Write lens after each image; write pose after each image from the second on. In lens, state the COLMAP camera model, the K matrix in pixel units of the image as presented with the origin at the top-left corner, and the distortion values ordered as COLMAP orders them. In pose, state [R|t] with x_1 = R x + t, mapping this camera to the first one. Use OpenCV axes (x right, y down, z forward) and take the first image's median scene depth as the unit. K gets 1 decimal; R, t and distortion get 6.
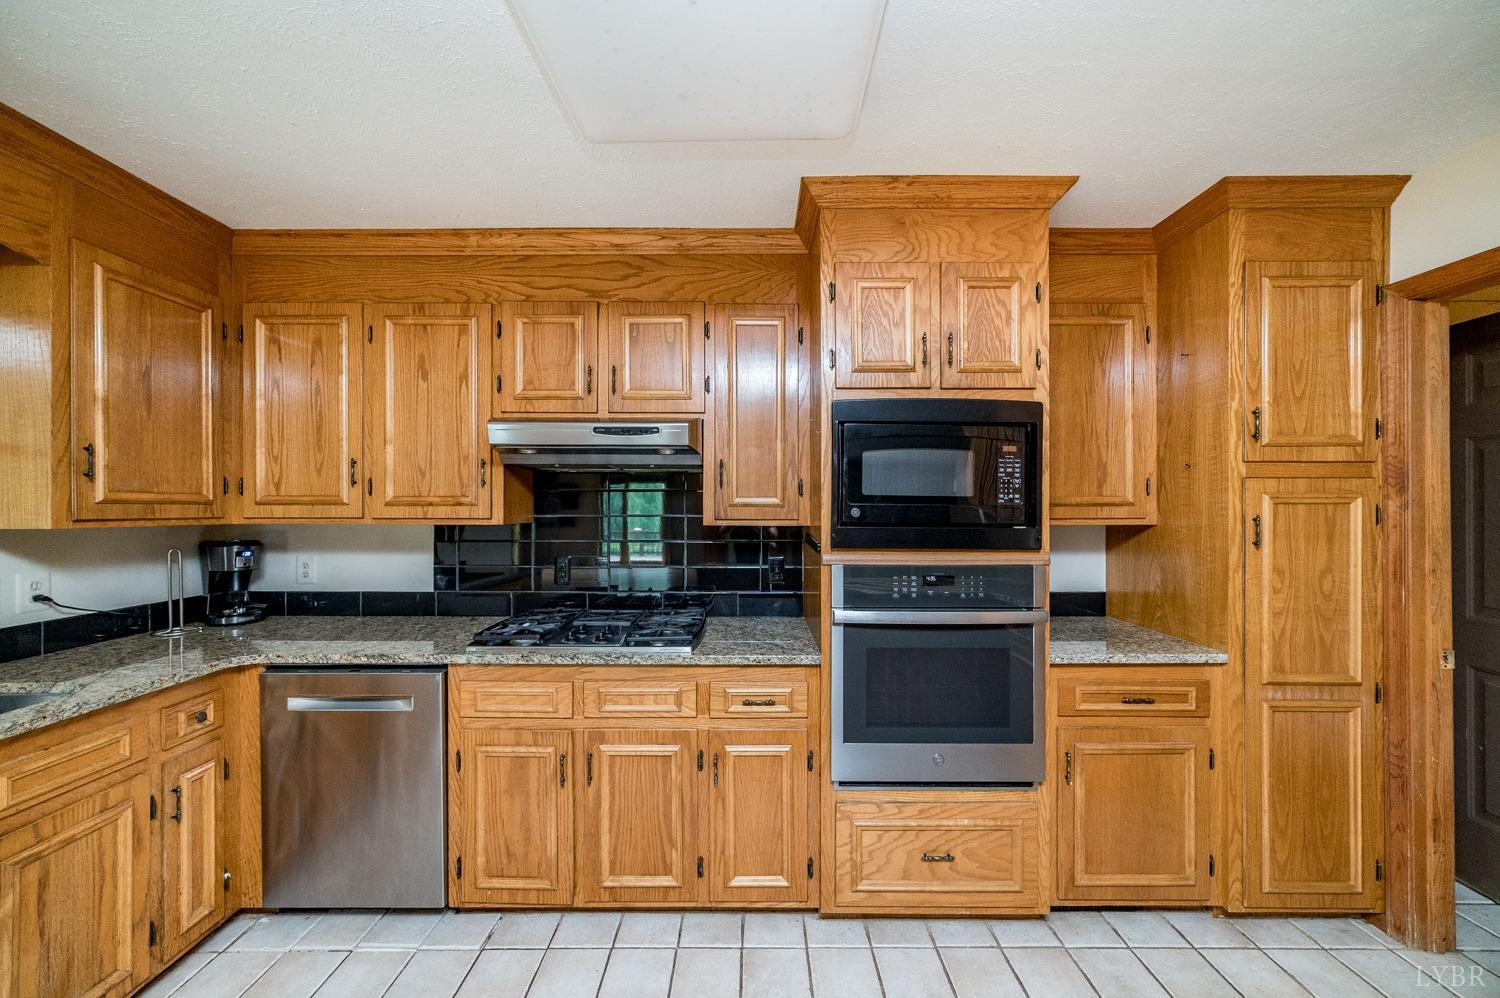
lens RADIAL K [[569.5, 0, 749.6], [0, 569.5, 507.8], [0, 0, 1]] dist [-0.004051, 0.001591]
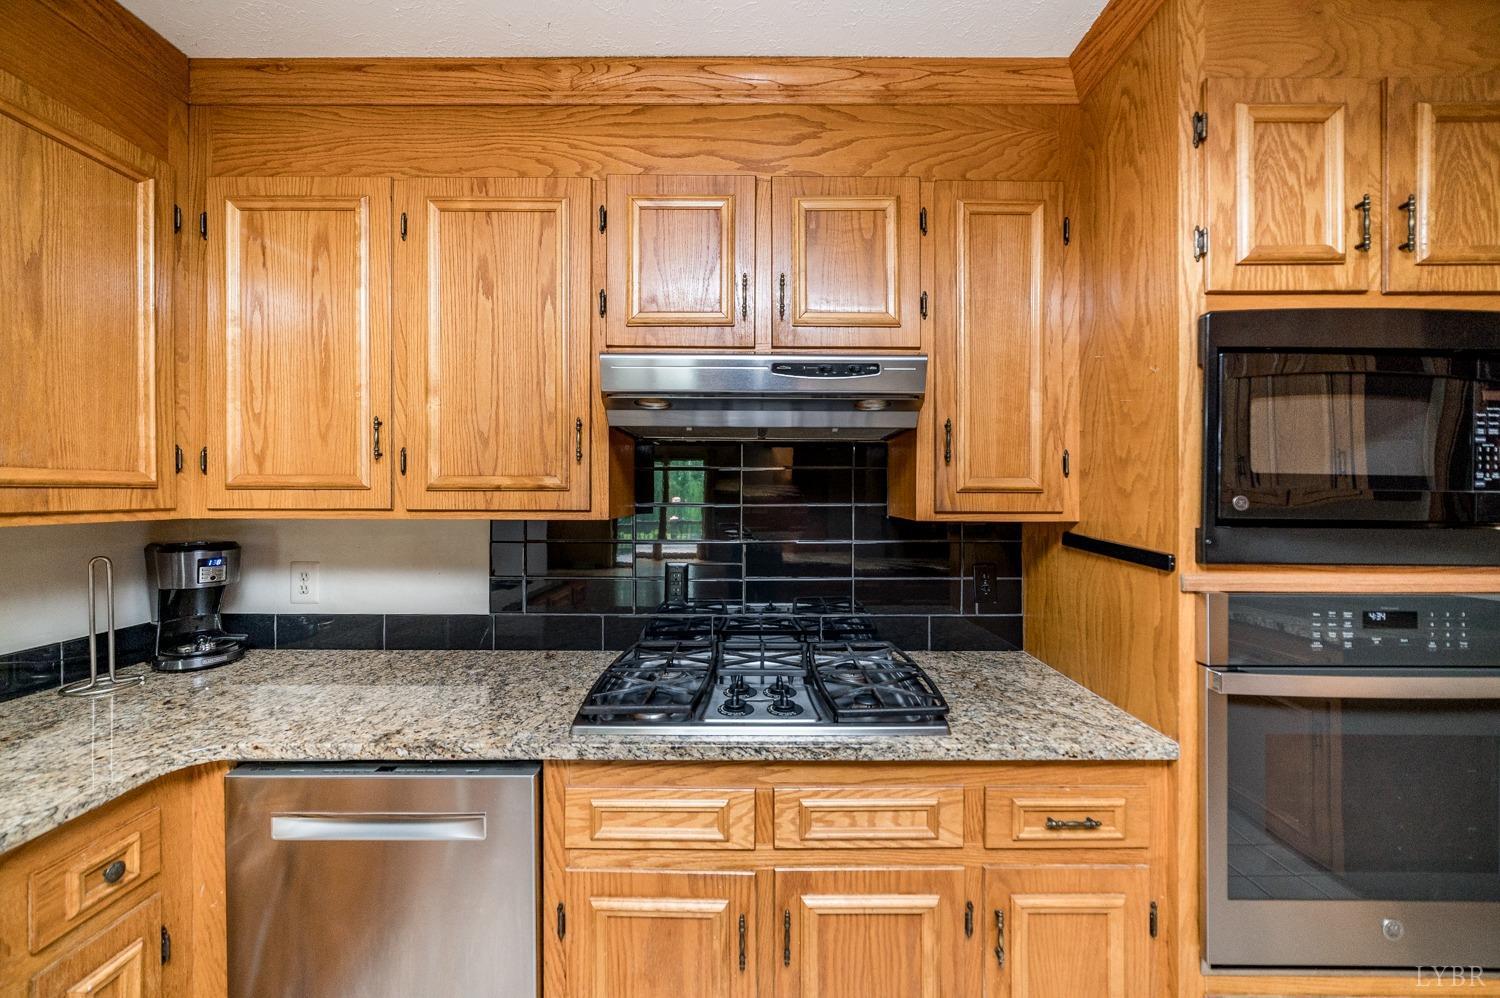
lens RADIAL K [[569.5, 0, 751.2], [0, 569.5, 493.4], [0, 0, 1]] dist [-0.004051, 0.001591]
pose [[0.999997, 0.000874, 0.002305, -0.317244], [-0.000877, 0.999999, 0.001049, -0.001866], [-0.002304, -0.001051, 0.999997, 0.408948]]
